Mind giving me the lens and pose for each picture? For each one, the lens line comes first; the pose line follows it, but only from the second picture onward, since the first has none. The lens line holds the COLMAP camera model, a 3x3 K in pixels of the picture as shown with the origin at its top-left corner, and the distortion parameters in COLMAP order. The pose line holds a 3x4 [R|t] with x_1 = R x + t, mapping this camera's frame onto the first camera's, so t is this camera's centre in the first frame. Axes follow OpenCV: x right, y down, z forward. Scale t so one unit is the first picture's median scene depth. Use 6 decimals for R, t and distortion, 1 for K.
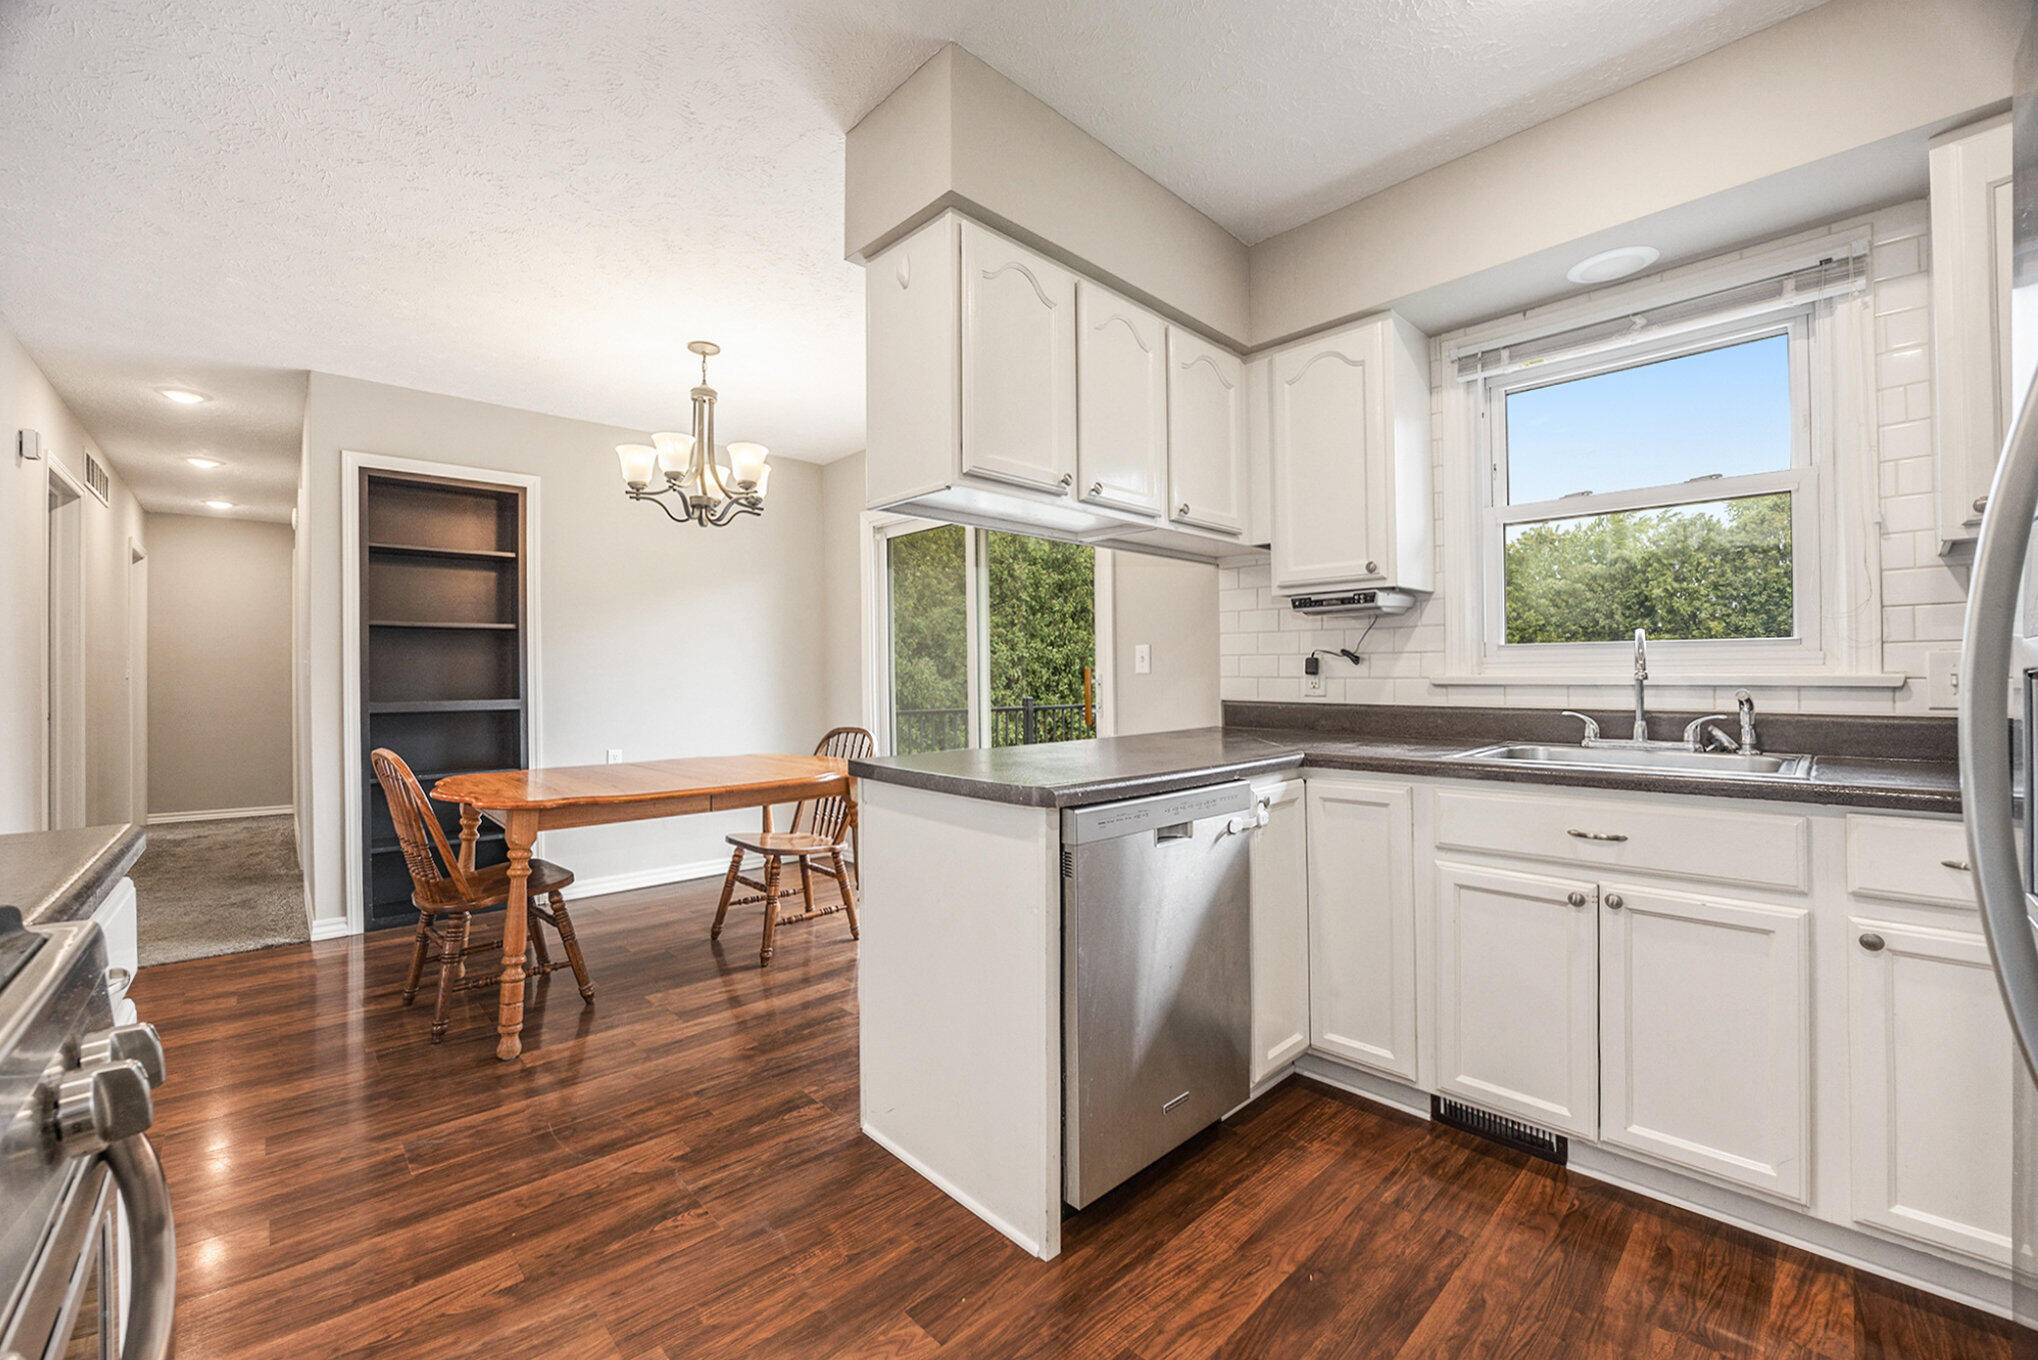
lens RADIAL K [[805.5, 0, 1023.3], [0, 805.5, 683.5], [0, 0, 1]] dist [-0.016880, 0.000098]
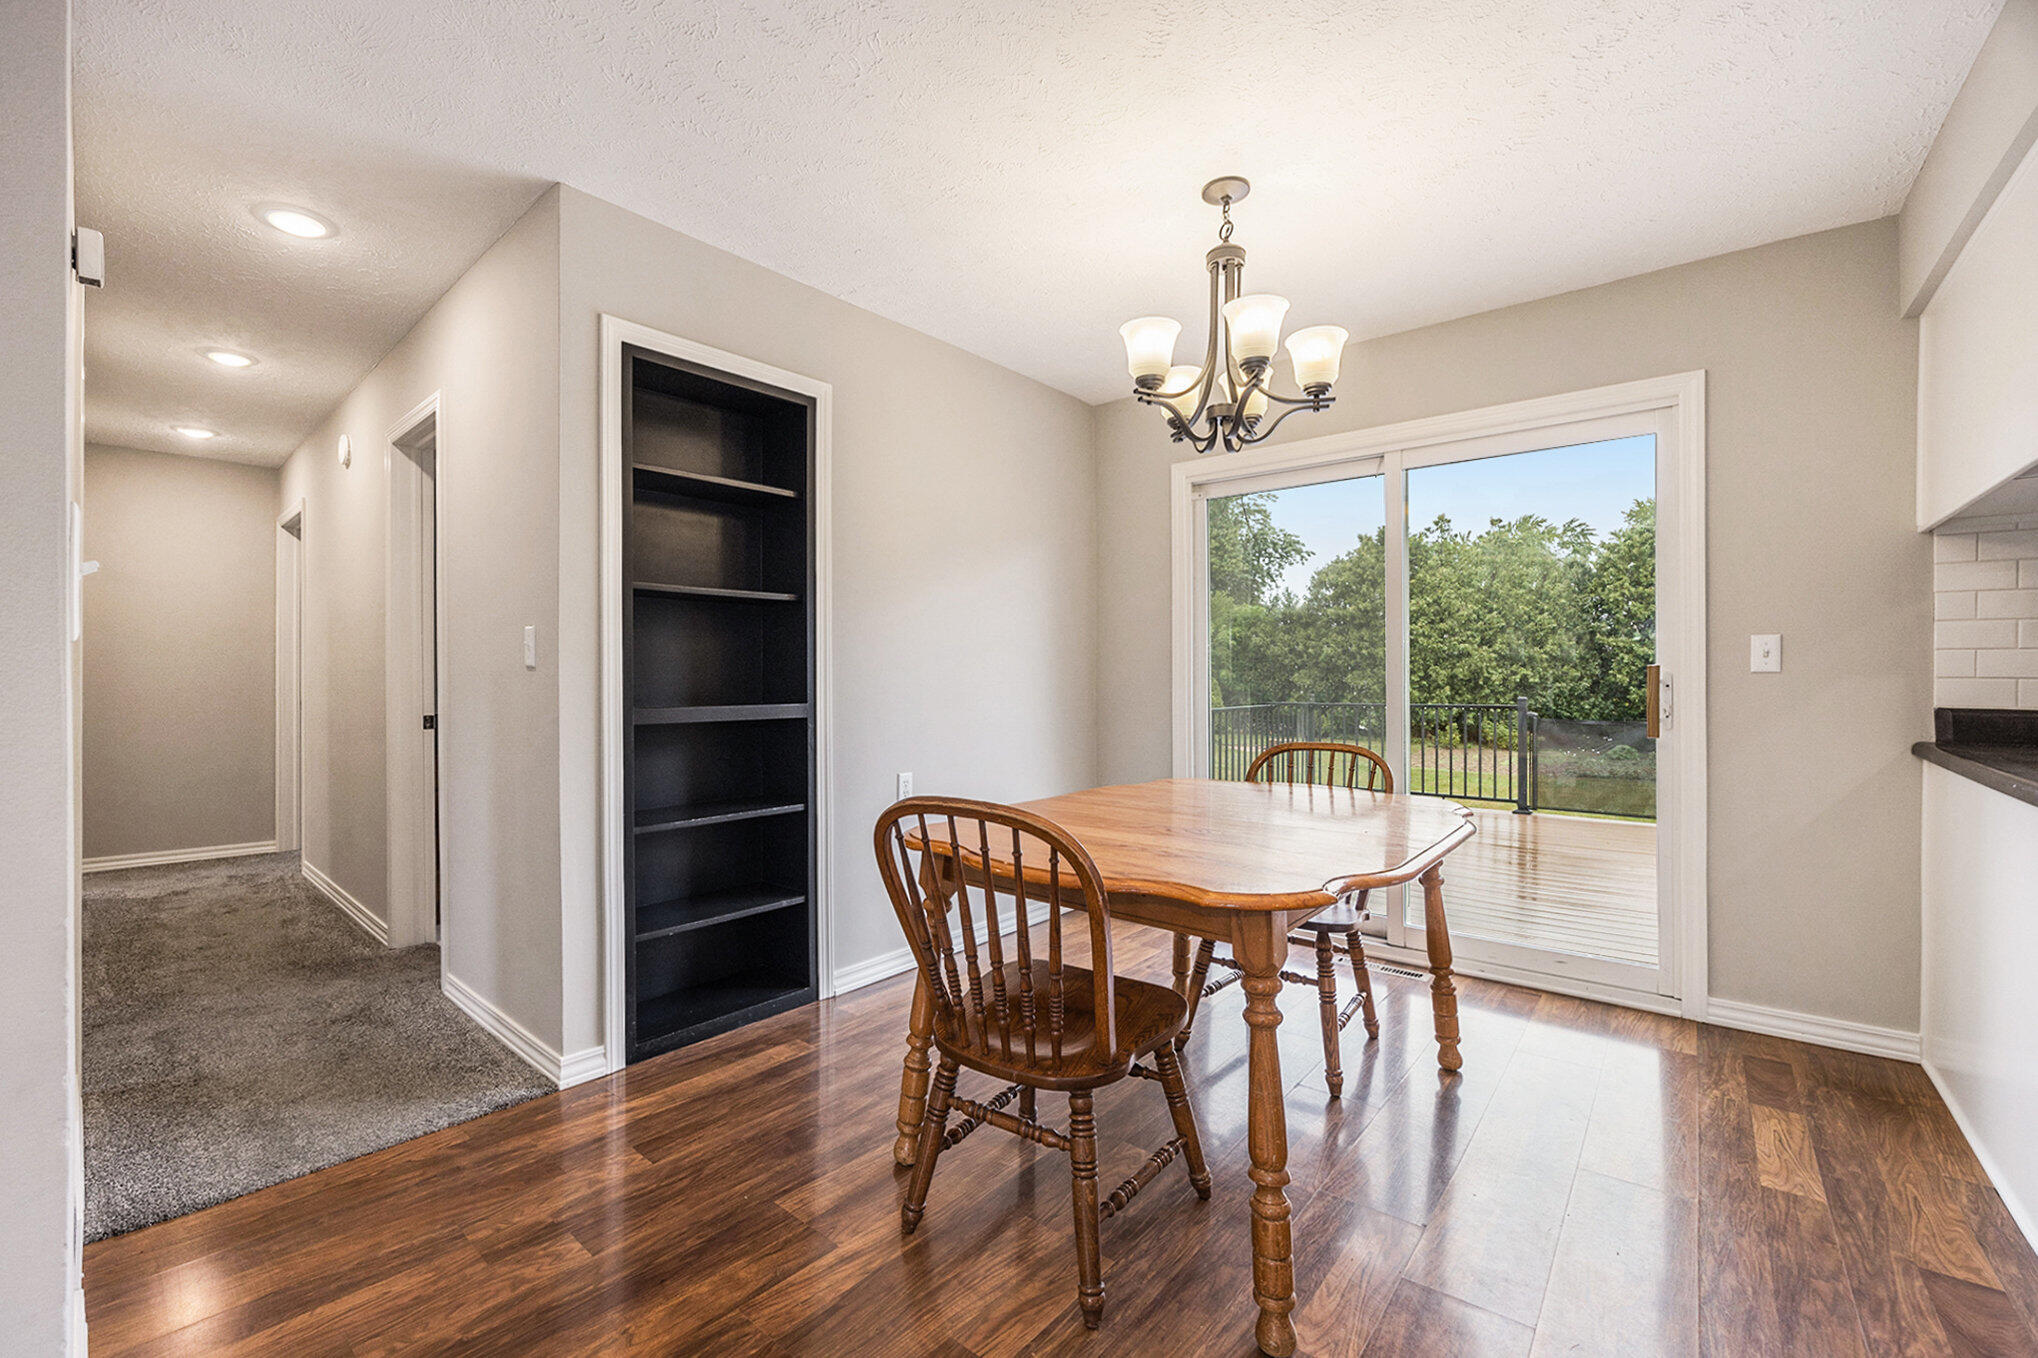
lens RADIAL K [[805.5, 0, 1023.3], [0, 805.5, 682.5], [0, 0, 1]] dist [-0.016880, 0.000098]
pose [[0.992666, 0.003666, 0.120837, -0.635221], [-0.003937, 0.999990, 0.002002, -0.001401], [-0.120829, -0.002463, 0.992670, 0.341736]]
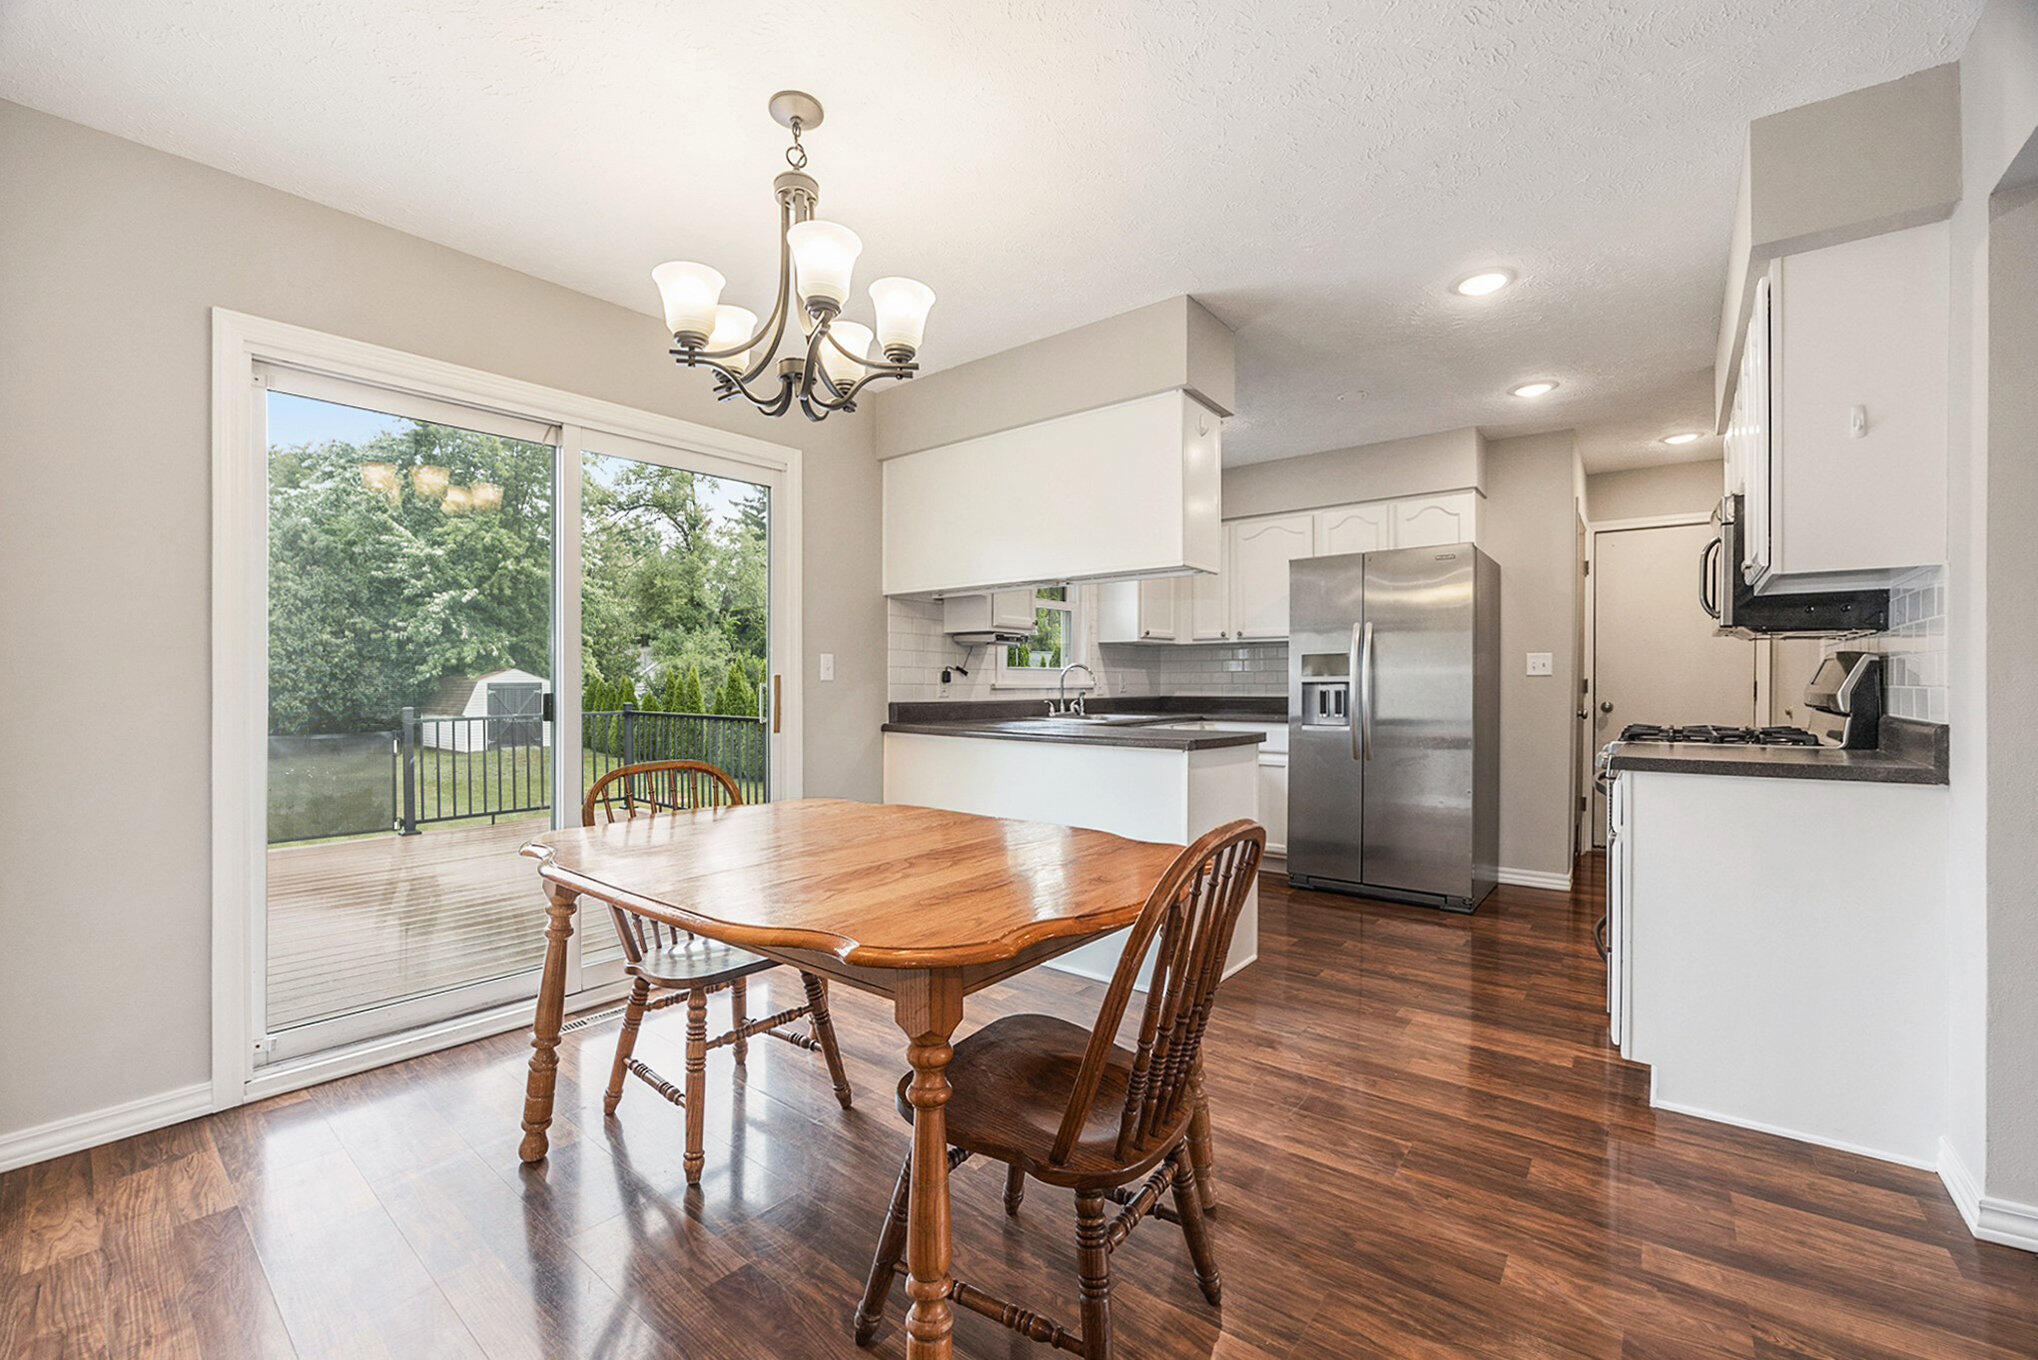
lens RADIAL K [[805.5, 0, 1023.3], [0, 805.5, 683.5], [0, 0, 1]] dist [-0.016880, 0.000098]
pose [[-0.131670, 0.001003, 0.991293, -0.944010], [0.006983, 0.999976, -0.000084, -0.006970], [-0.991269, 0.006911, -0.131674, 0.881365]]
